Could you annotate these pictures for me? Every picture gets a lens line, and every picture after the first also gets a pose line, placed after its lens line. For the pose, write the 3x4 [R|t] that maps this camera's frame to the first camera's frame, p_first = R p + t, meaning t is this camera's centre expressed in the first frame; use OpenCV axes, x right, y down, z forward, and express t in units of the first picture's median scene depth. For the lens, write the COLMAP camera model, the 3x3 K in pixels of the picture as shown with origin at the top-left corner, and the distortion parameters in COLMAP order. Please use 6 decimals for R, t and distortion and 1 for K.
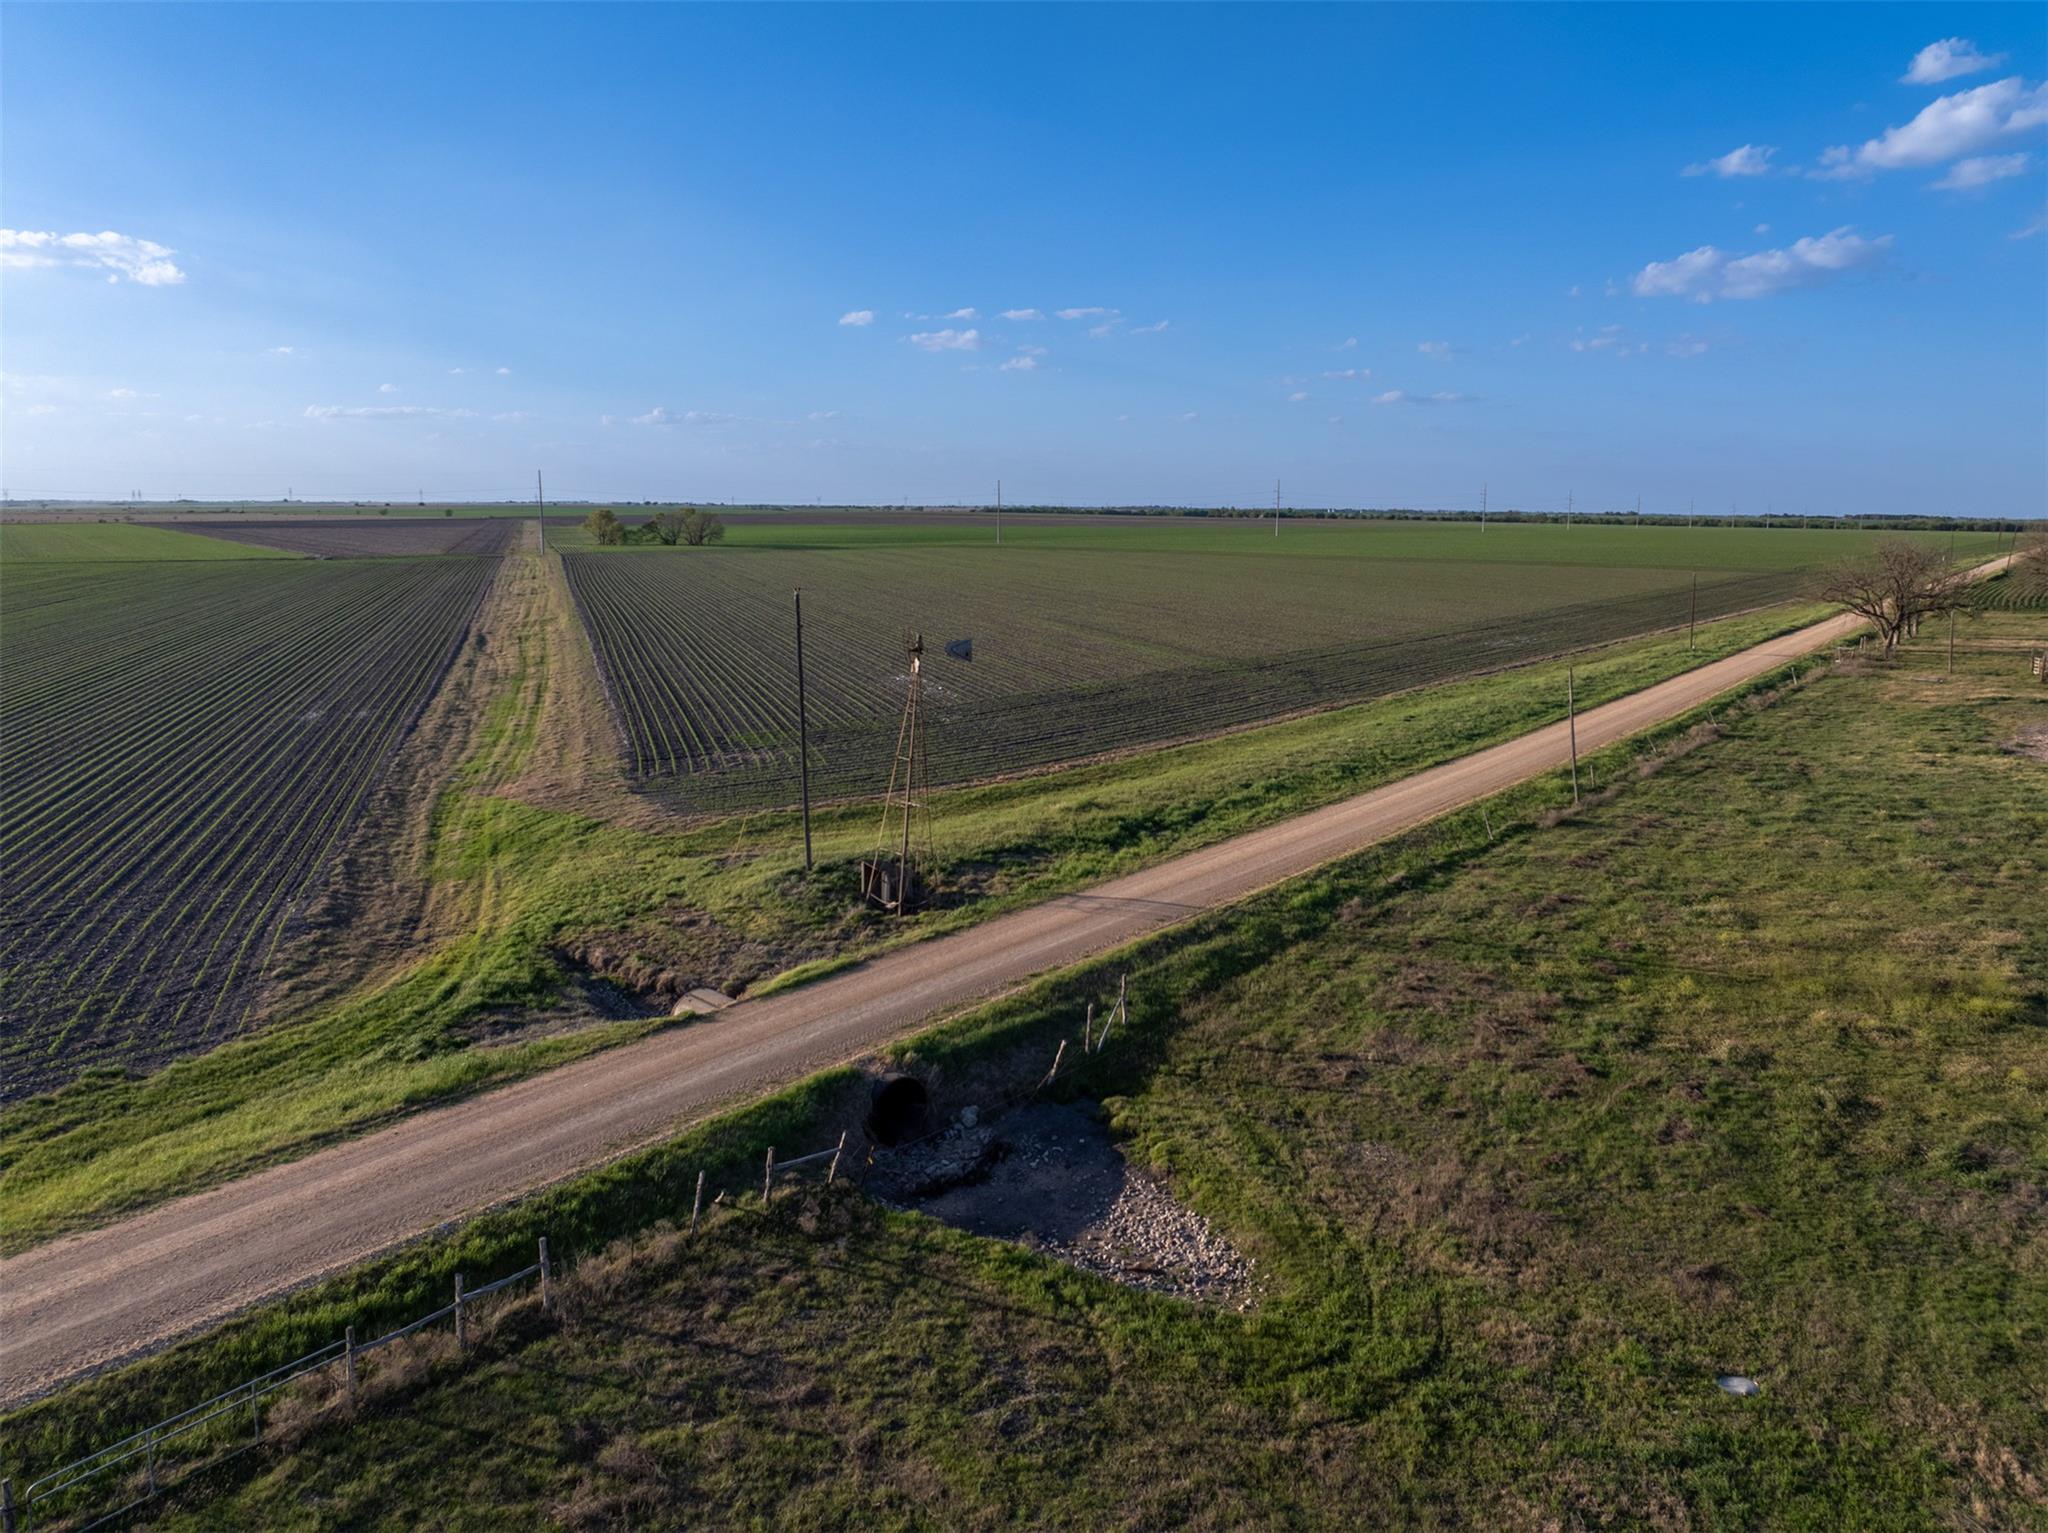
lens RADIAL K [[1420.6, 0, 1030.3], [0, 1420.6, 773.2], [0, 0, 1]] dist [-0.053215, 0.017343]
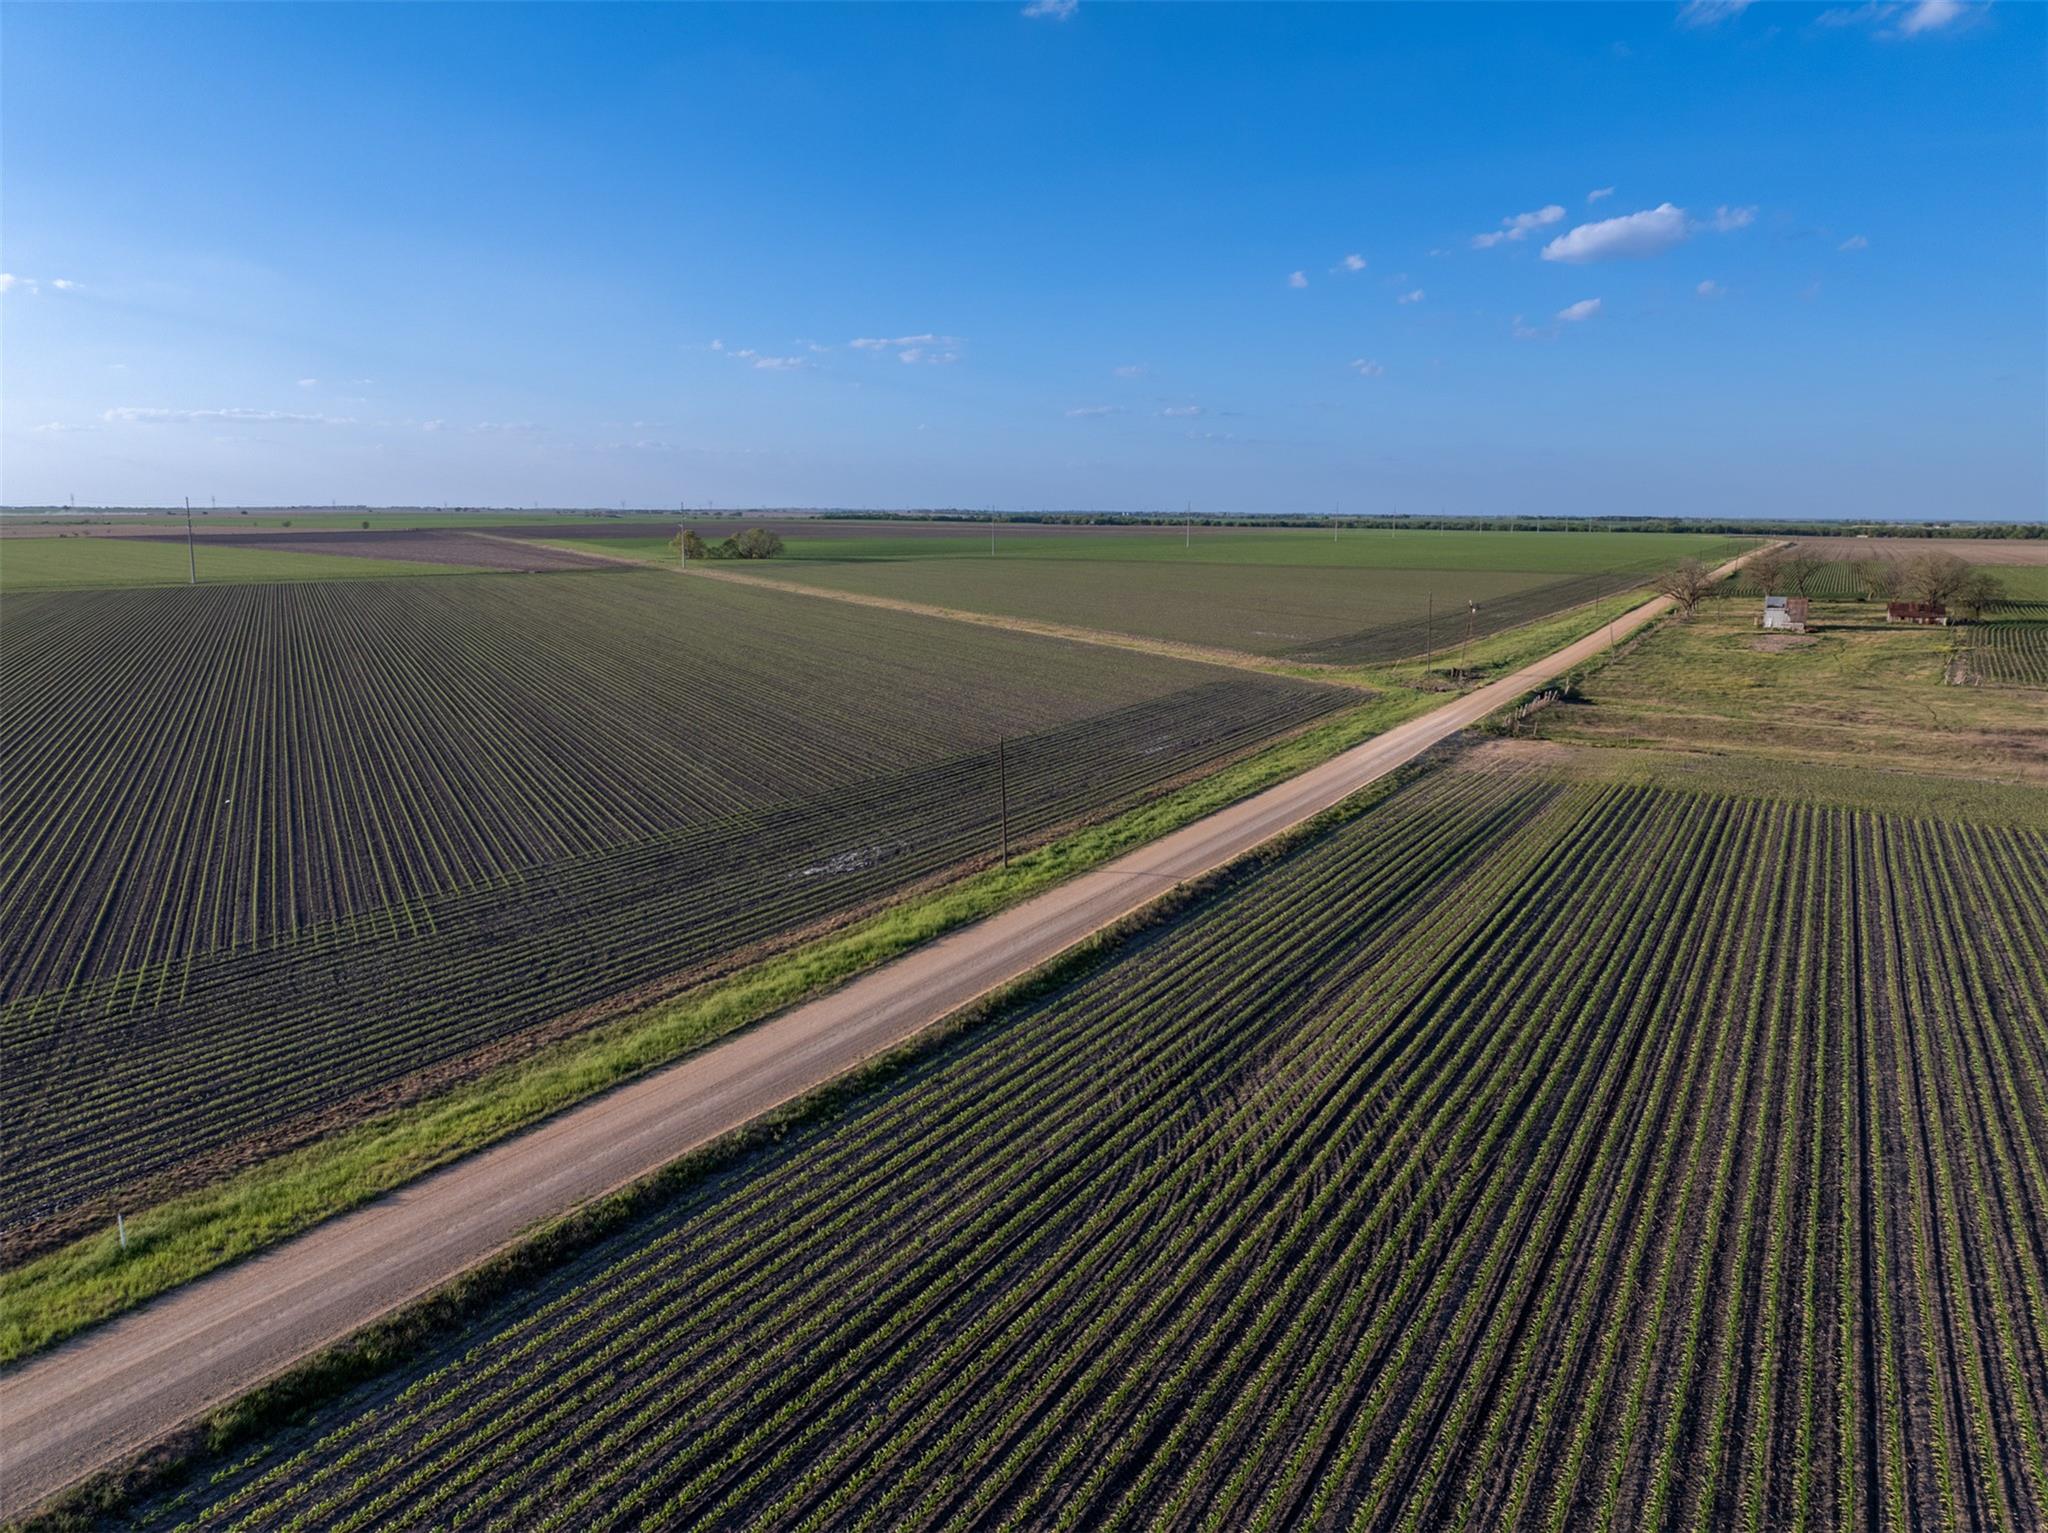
lens RADIAL K [[1420.6, 0, 1035.3], [0, 1420.6, 788.1], [0, 0, 1]] dist [-0.053215, 0.017343]
pose [[0.987992, -0.031128, 0.151336, -1.607978], [0.029829, 0.999496, 0.010849, 0.281437], [-0.151598, -0.006205, 0.988423, -2.204201]]
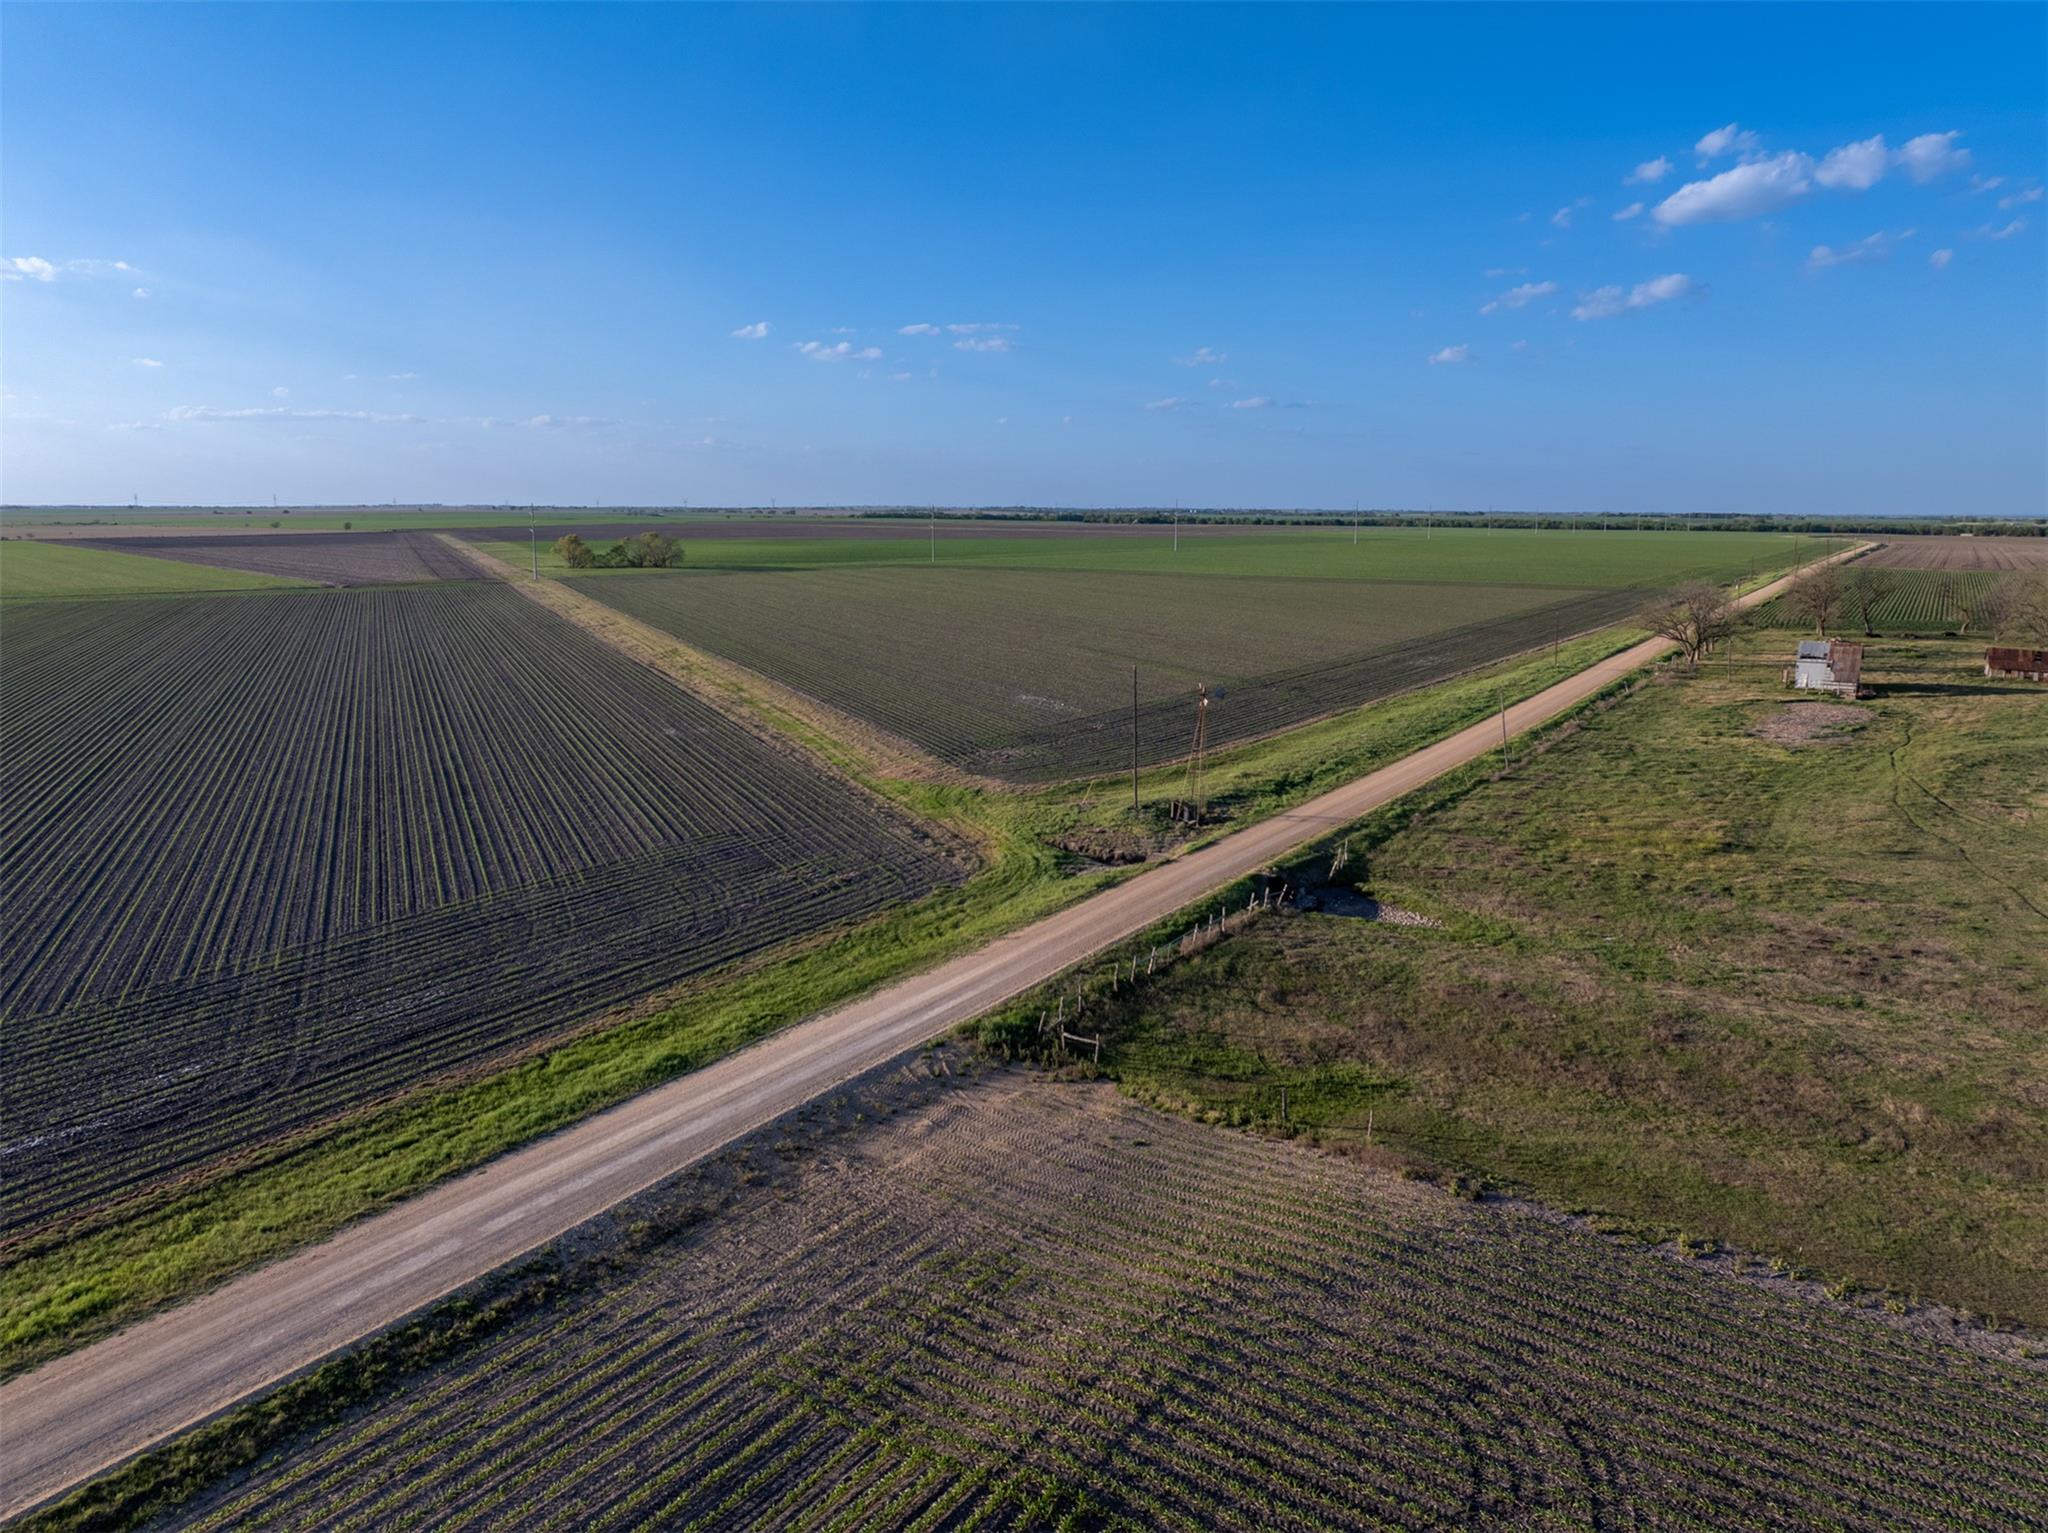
lens RADIAL K [[1420.6, 0, 1029.4], [0, 1420.6, 762.0], [0, 0, 1]] dist [-0.053215, 0.017343]
pose [[0.995454, -0.019755, 0.093171, -0.478321], [0.020440, 0.999771, -0.006410, 0.015705], [-0.093023, 0.008286, 0.995629, -0.906302]]
